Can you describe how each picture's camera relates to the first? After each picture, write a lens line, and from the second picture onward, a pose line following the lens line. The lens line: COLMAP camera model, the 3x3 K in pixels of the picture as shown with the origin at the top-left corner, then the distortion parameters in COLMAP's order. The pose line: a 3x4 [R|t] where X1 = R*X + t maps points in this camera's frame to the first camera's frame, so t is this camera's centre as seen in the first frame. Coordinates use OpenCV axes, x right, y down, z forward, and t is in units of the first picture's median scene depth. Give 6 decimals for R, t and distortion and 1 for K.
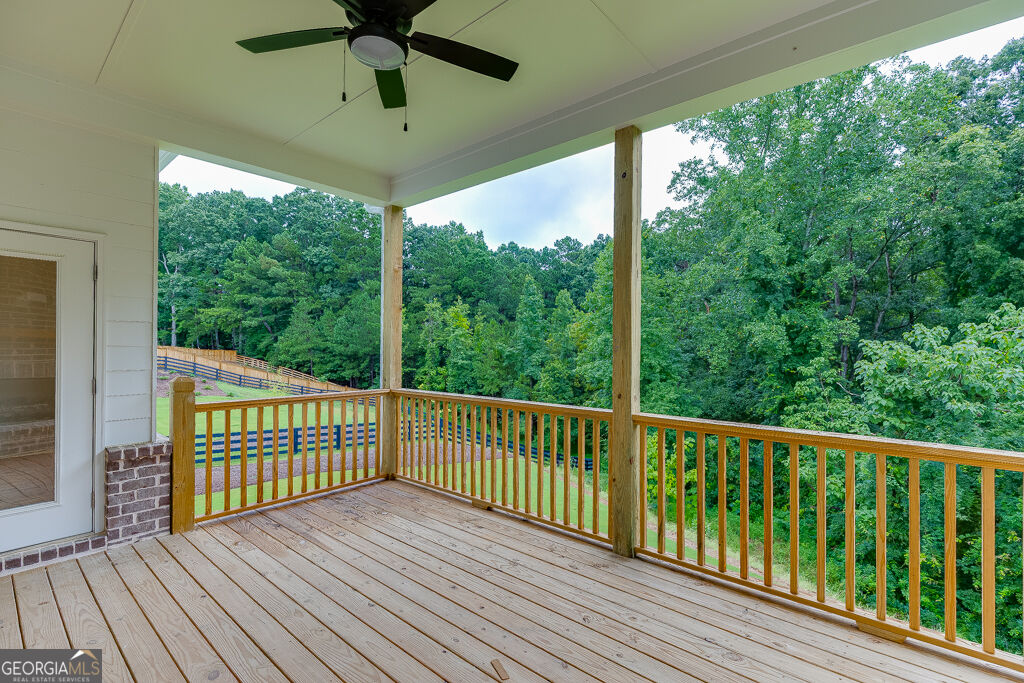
lens RADIAL K [[465.7, 0, 520.4], [0, 465.7, 343.4], [0, 0, 1]] dist [-0.005108, -0.000388]
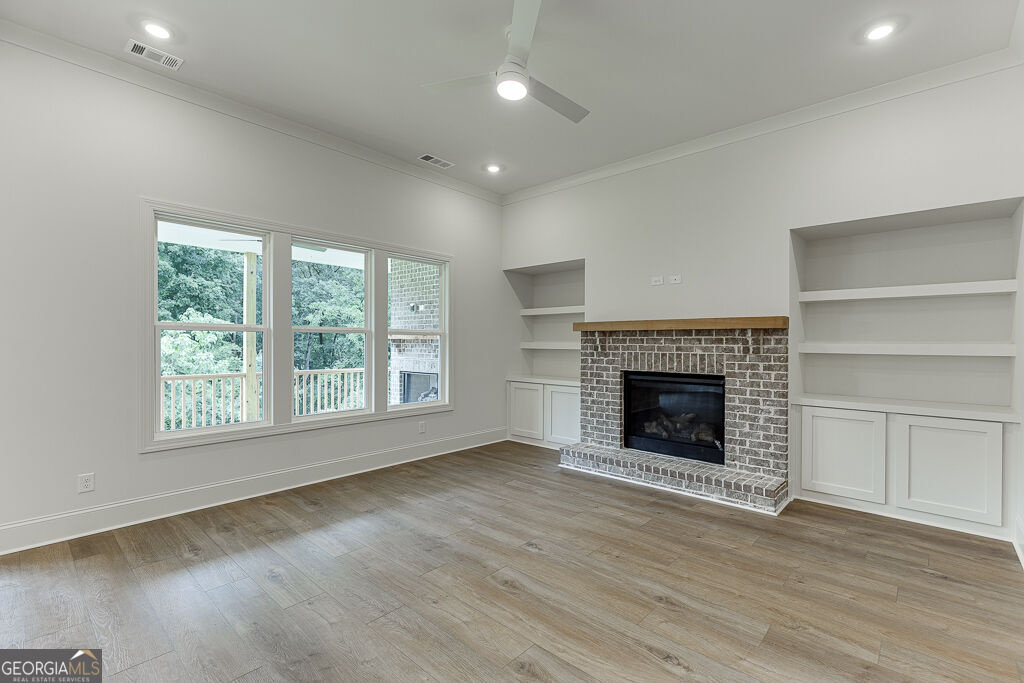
lens RADIAL K [[456.3, 0, 519.2], [0, 456.3, 345.4], [0, 0, 1]] dist [0.004224, -0.000398]
pose [[0.027844, -0.013057, 0.999527, -0.265409], [-0.016094, 0.999779, 0.013509, -0.005221], [-0.999483, -0.016462, 0.027627, -0.055299]]
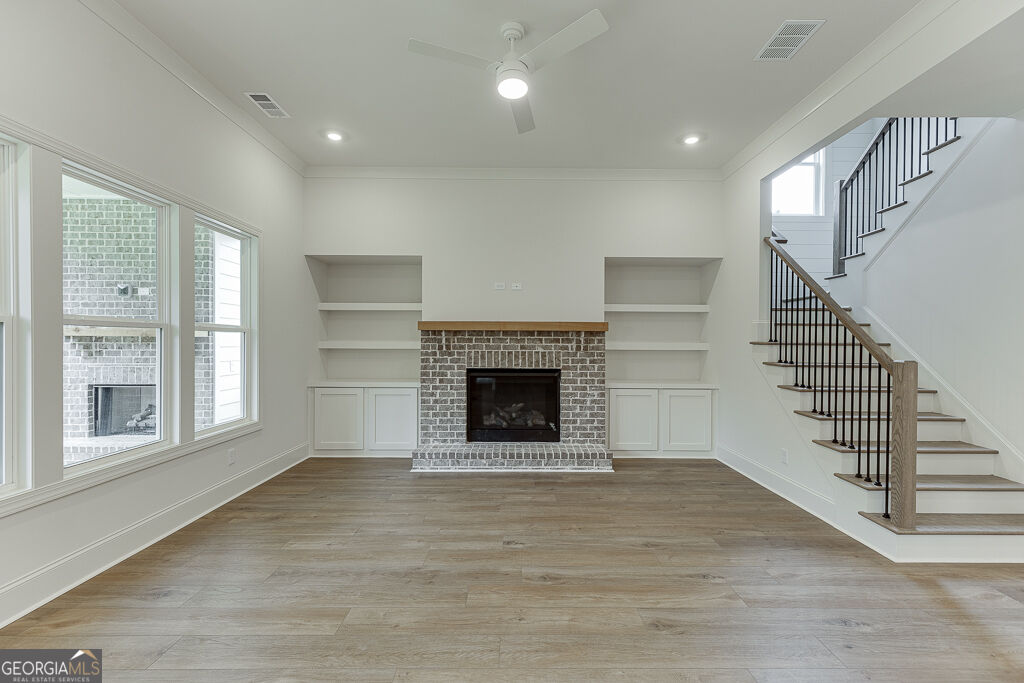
lens RADIAL K [[456.3, 0, 519.2], [0, 456.3, 345.4], [0, 0, 1]] dist [0.004224, -0.000398]
pose [[-0.652944, -0.015433, 0.757249, -0.237035], [-0.017935, 0.999827, 0.004913, -0.004266], [-0.757193, -0.010373, -0.653108, 0.026808]]
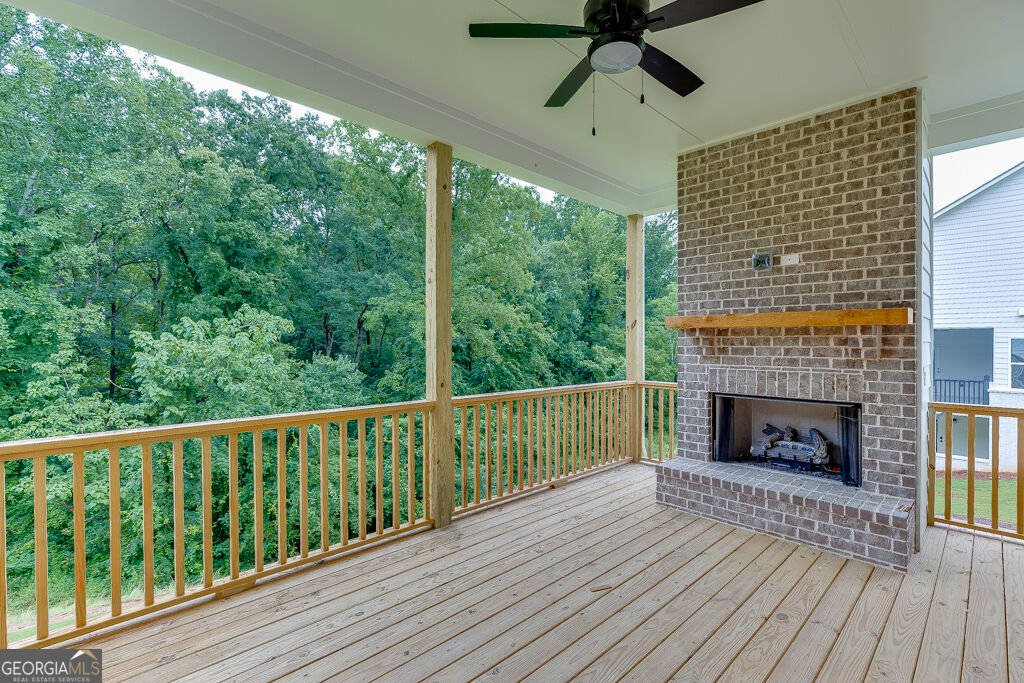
lens RADIAL K [[465.7, 0, 520.4], [0, 465.7, 343.4], [0, 0, 1]] dist [-0.005108, -0.000388]
pose [[0.095753, -0.011349, 0.995340, -0.111894], [-0.007858, 0.999895, 0.012157, -0.000029], [-0.995374, -0.008985, 0.095654, 0.091148]]
